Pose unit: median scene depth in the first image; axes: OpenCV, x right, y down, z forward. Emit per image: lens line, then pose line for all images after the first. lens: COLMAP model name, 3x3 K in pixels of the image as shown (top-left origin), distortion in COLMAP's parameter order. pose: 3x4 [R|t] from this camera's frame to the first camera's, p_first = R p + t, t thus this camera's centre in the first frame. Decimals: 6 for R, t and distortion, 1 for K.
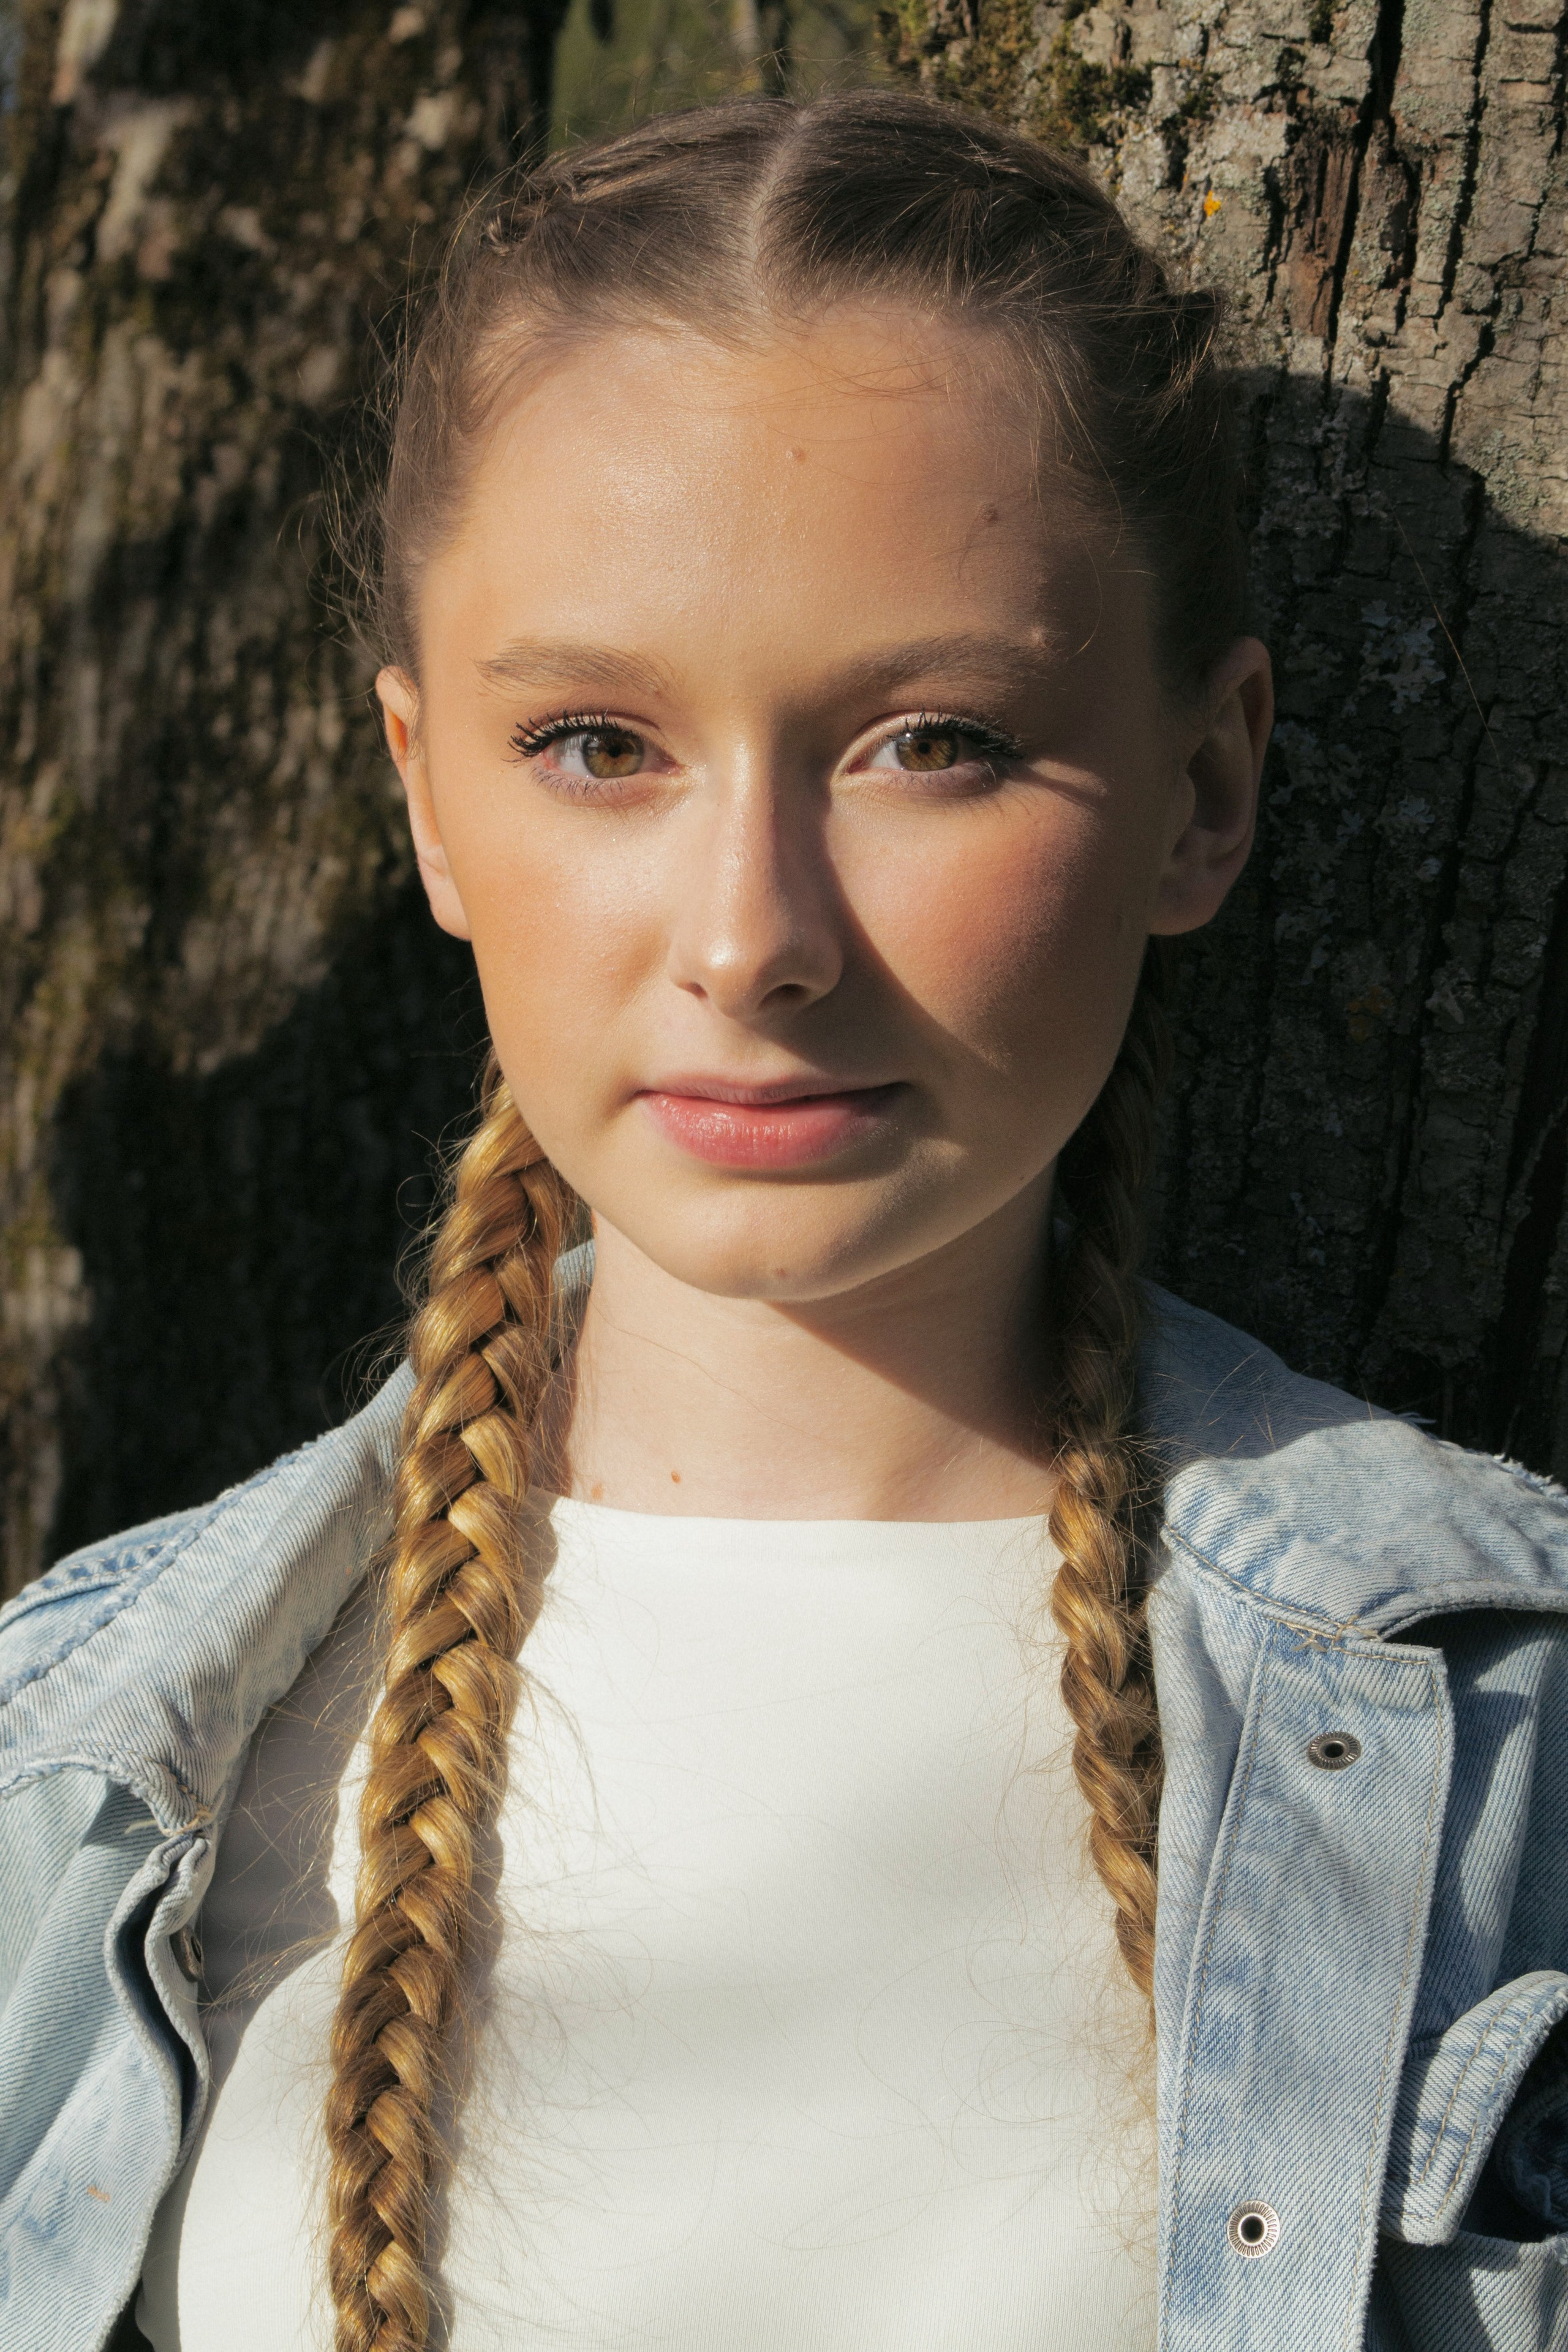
lens RADIAL K [[5458.2, 0, 810.2], [0, 5458.2, 1211.4], [0, 0, 1]] dist [0.028390, 0.248668]
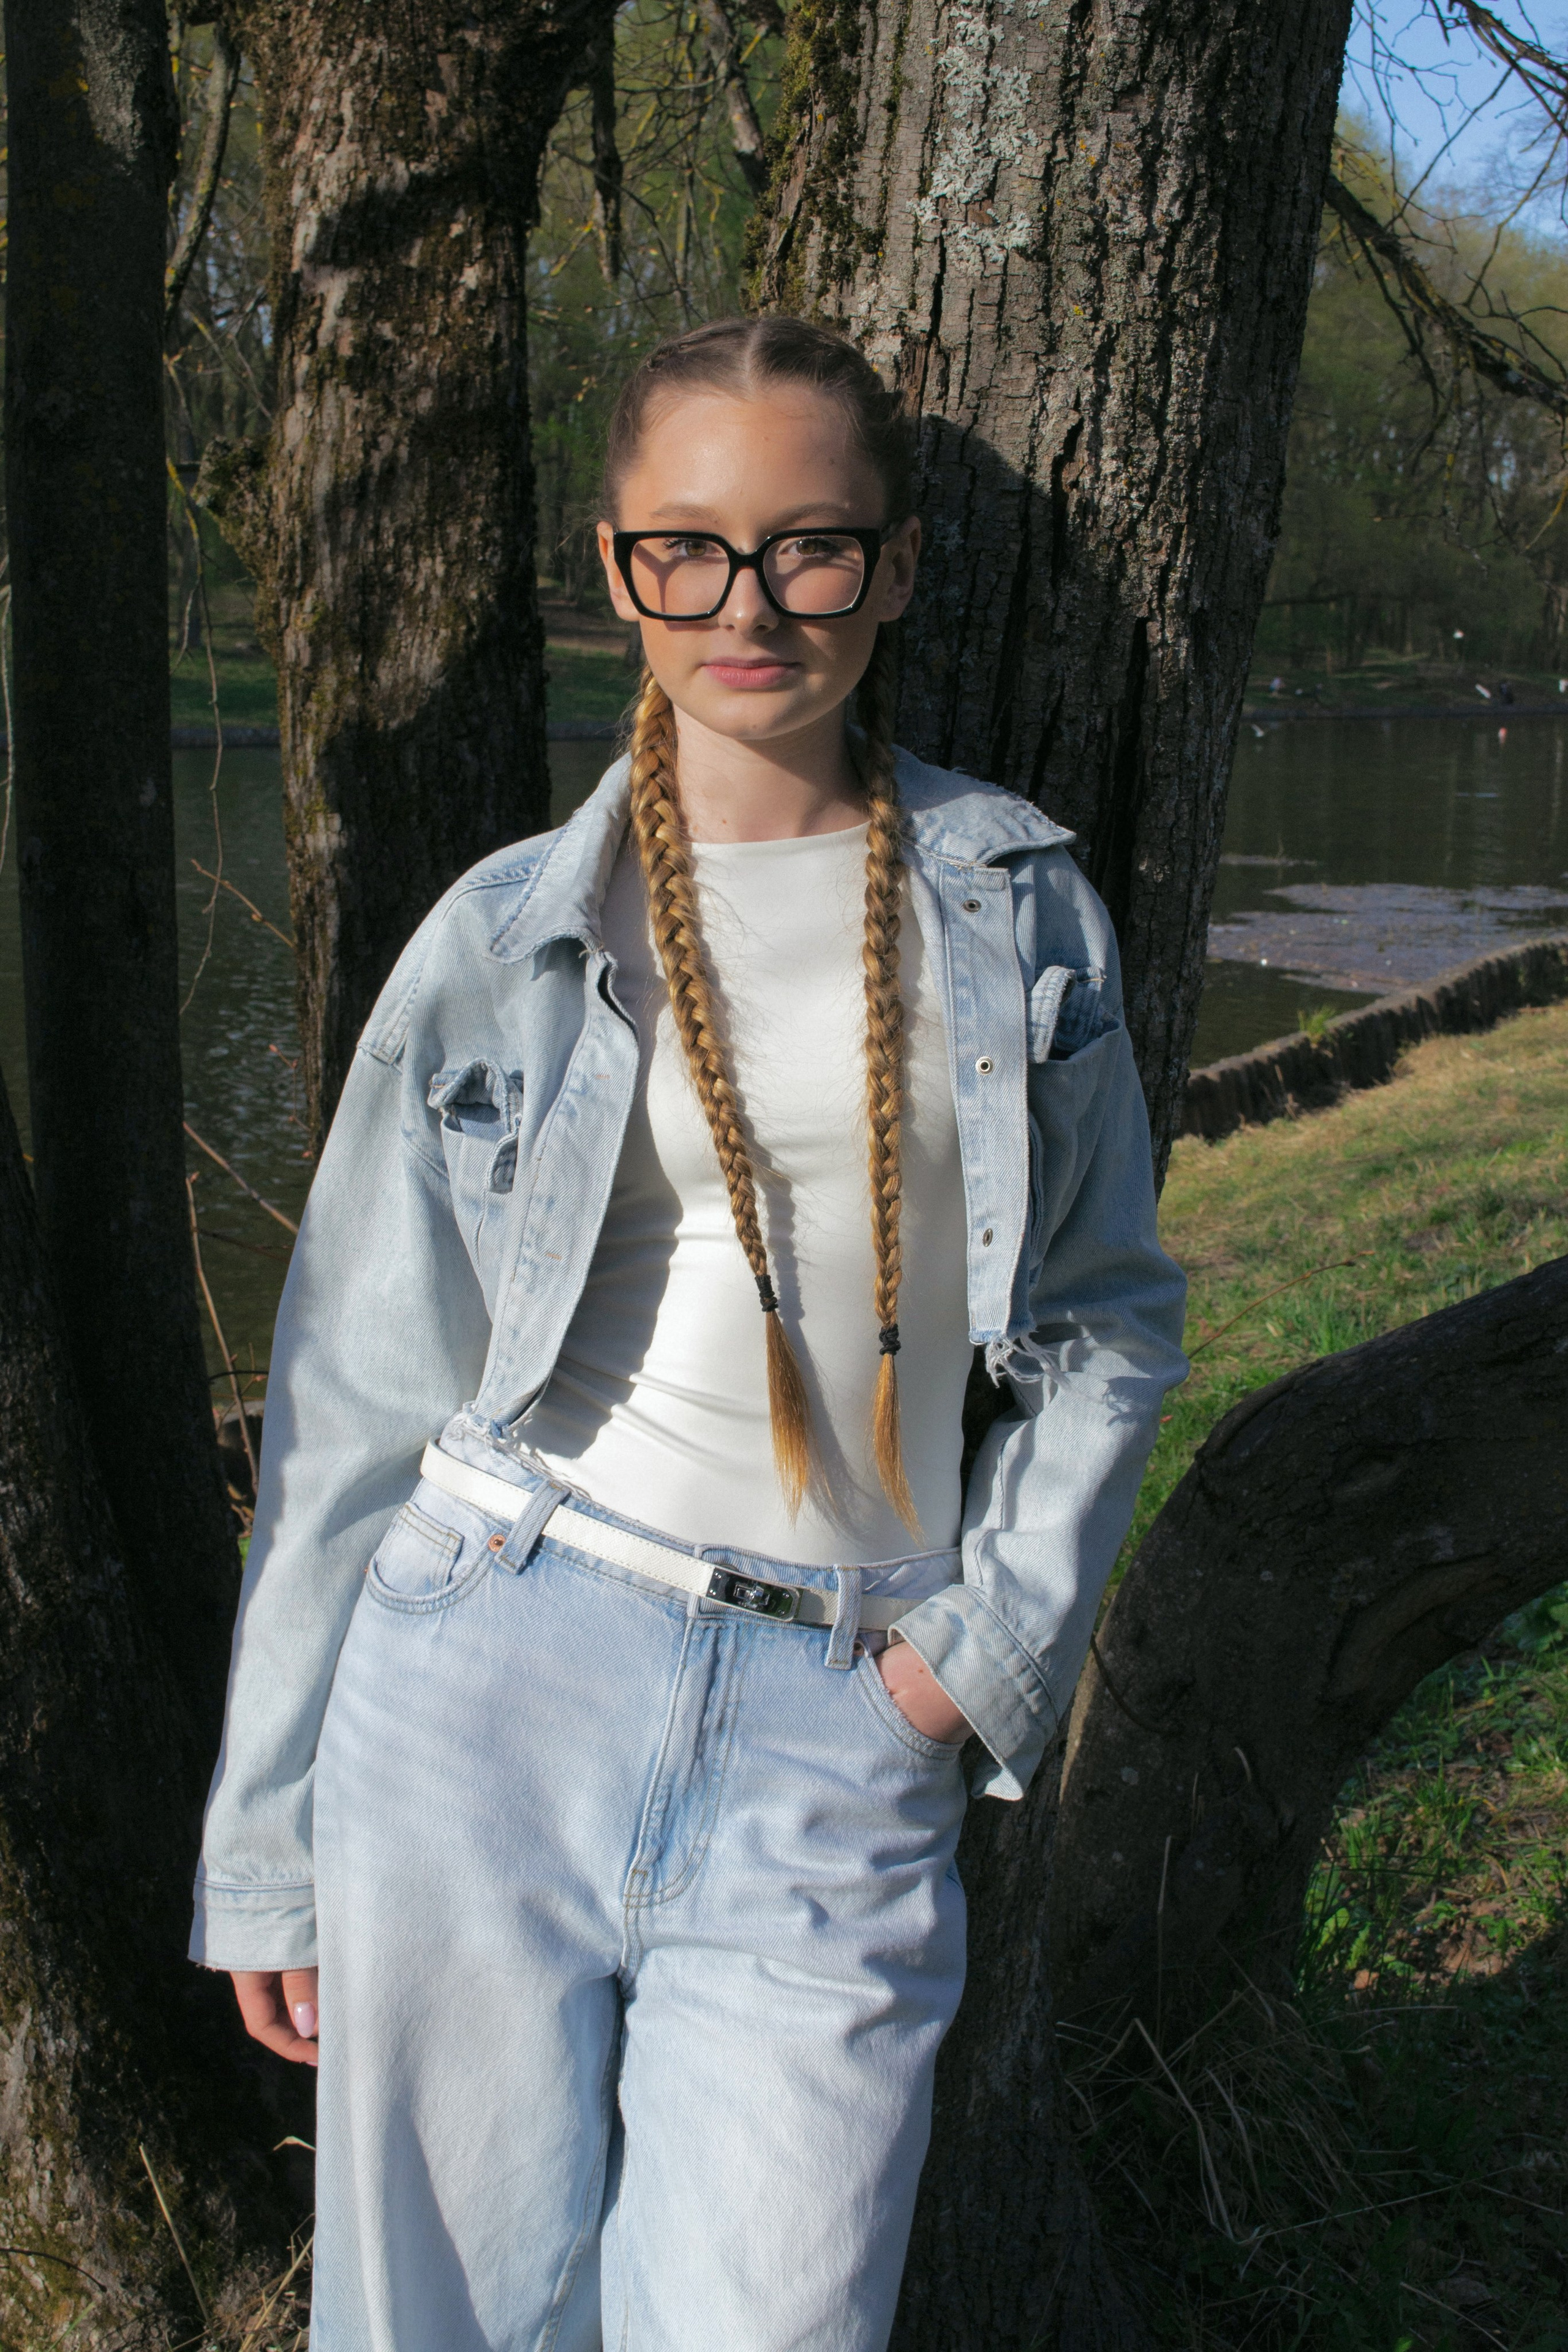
lens RADIAL K [[3007.4, 0, 784.0], [0, 3007.4, 1176.0], [0, 0, 1]] dist [-0.036781, 0.029491]
pose [[0.997630, -0.040049, 0.055942, -0.065858], [0.033284, 0.992570, 0.117034, 0.036611], [-0.060213, -0.114894, 0.991551, -0.489368]]
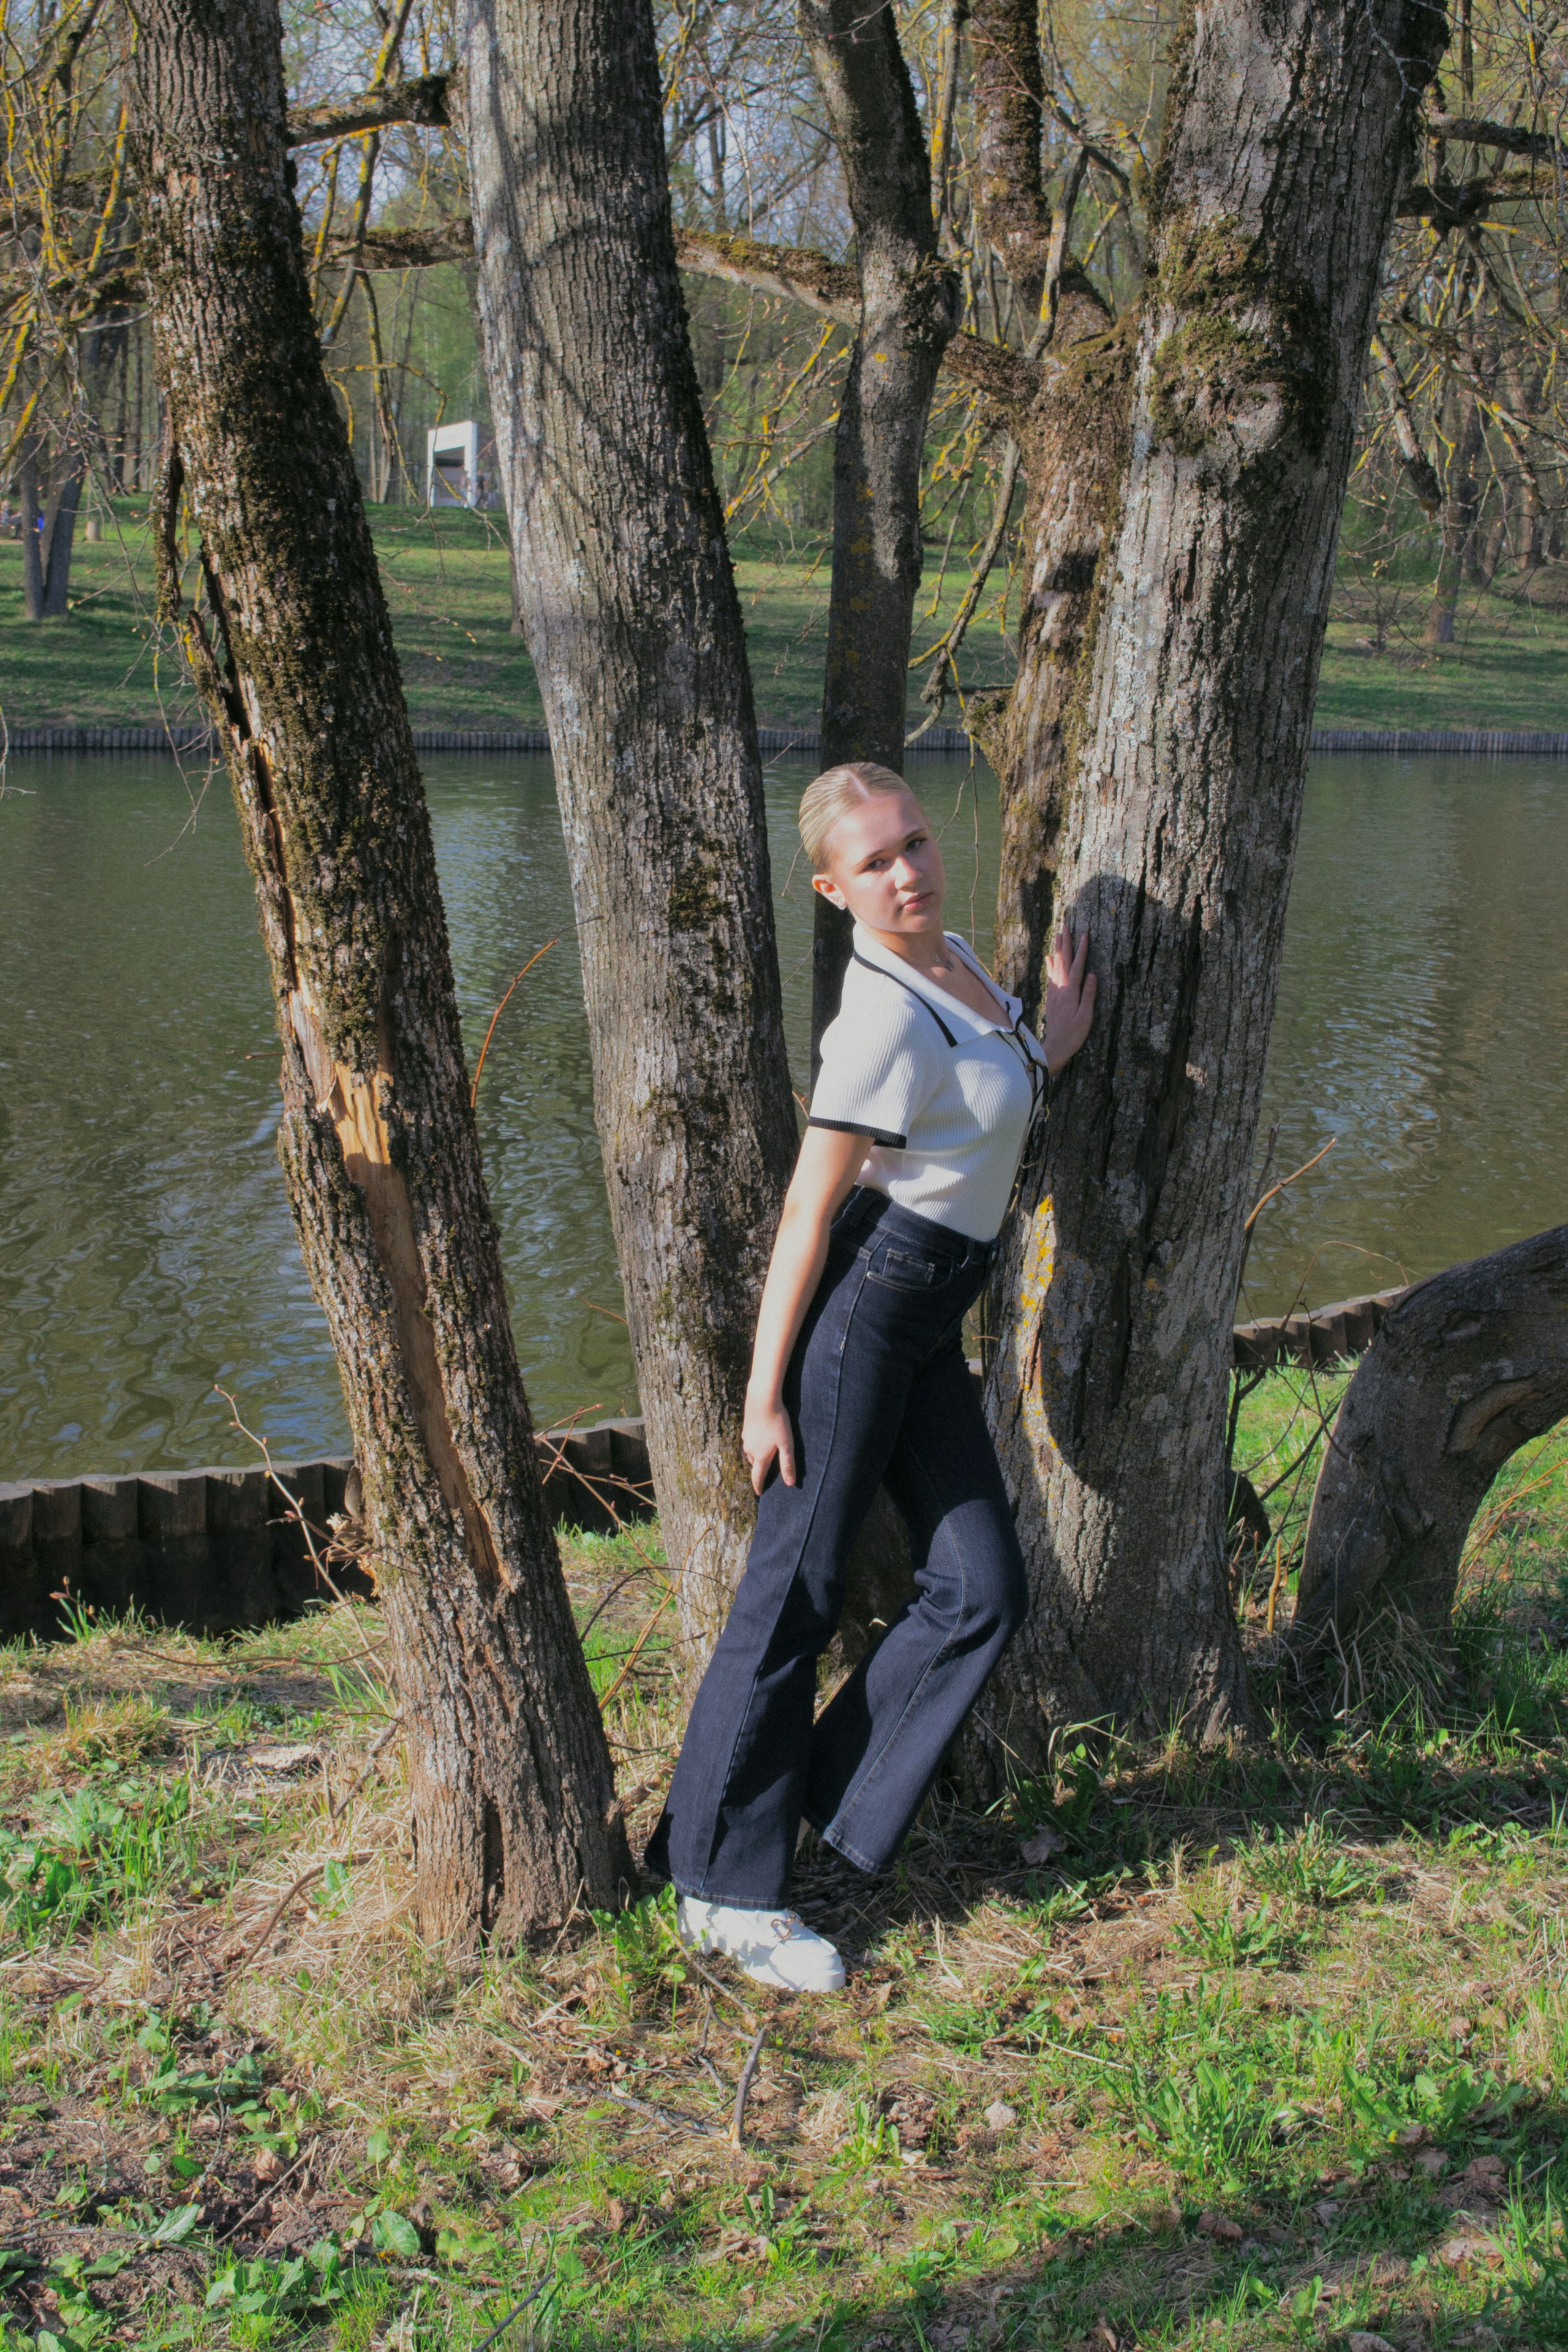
lens RADIAL K [[3220.8, 0, 784.0], [0, 3220.8, 1176.0], [0, 0, 1]] dist [-0.012160, -0.025880]
pose [[0.958093, 0.034476, -0.284374, 0.754706], [-0.005366, 0.994717, 0.102516, -0.102529], [0.286406, -0.096694, 0.953217, -2.551181]]
